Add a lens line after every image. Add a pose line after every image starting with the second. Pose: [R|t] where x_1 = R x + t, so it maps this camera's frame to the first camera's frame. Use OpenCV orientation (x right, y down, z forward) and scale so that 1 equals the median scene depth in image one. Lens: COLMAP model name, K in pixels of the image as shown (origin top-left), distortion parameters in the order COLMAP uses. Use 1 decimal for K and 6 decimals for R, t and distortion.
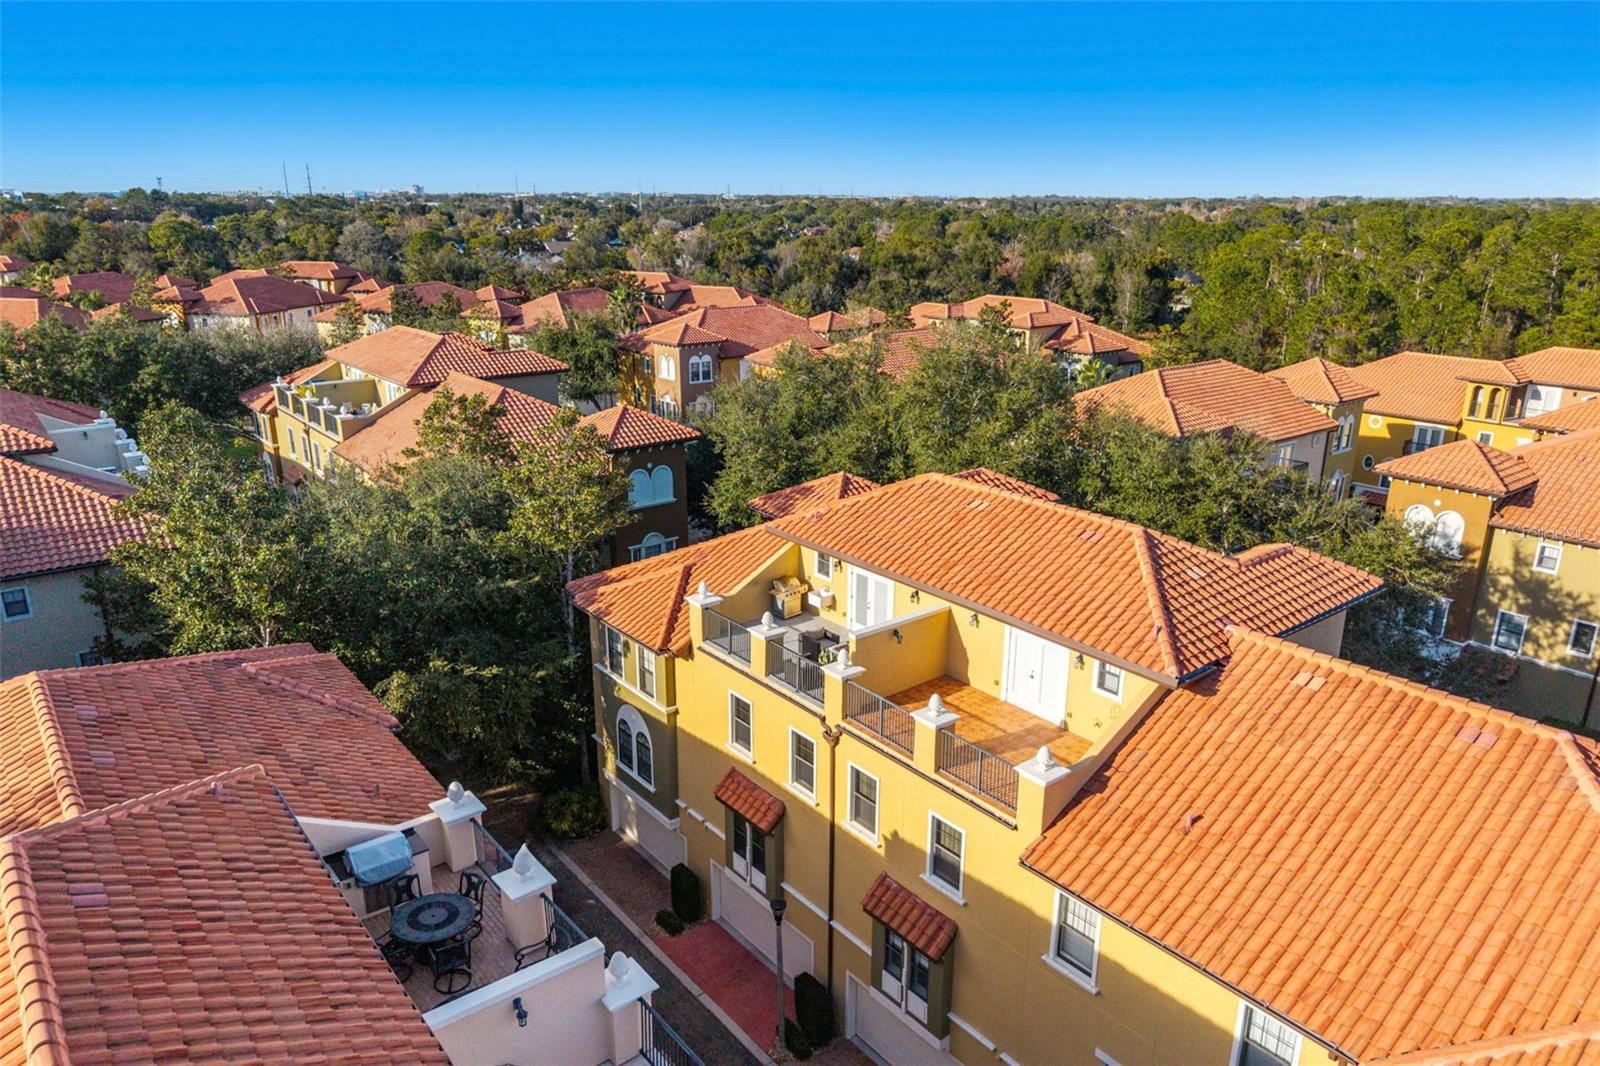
lens RADIAL K [[1092.6, 0, 759.0], [0, 1092.6, 529.8], [0, 0, 1]] dist [-0.002720, -0.005960]
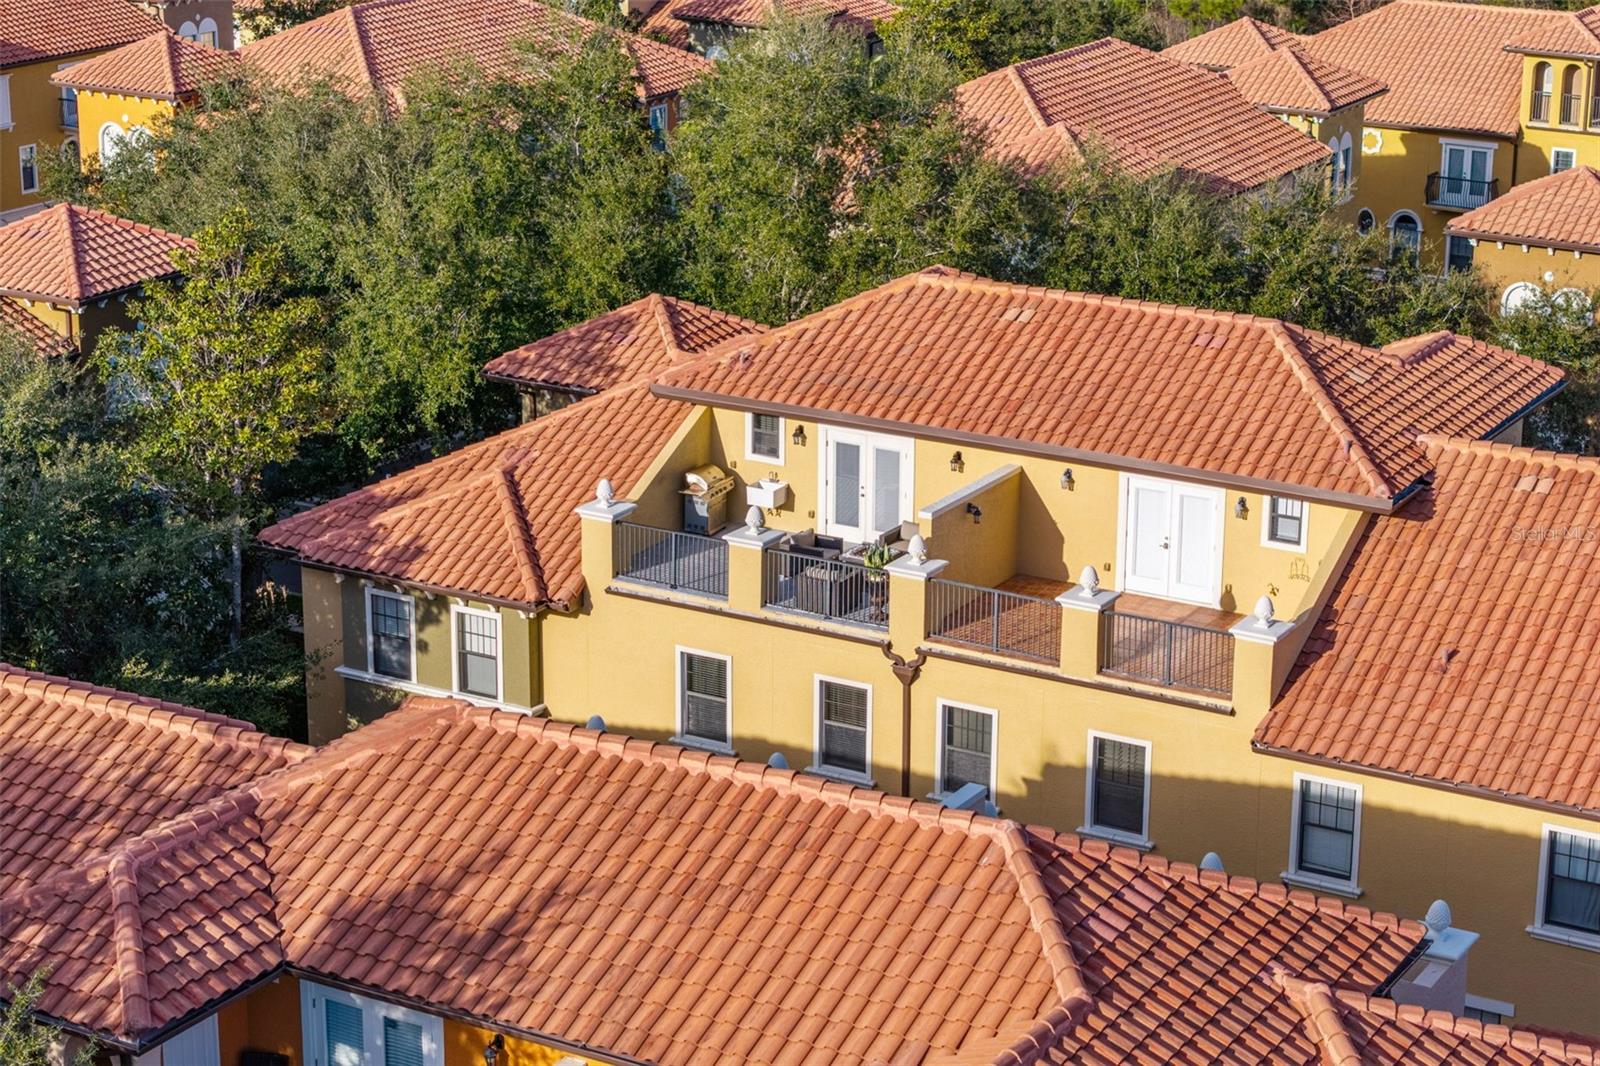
lens RADIAL K [[3350.6, 0, 800.0], [0, 3350.6, 533.0], [0, 0, 1]] dist [0.009676, 0.222852]
pose [[0.918052, -0.102431, 0.382999, -0.776486], [0.102157, 0.994544, 0.021115, 0.057044], [-0.383073, 0.019742, 0.923507, -0.878343]]
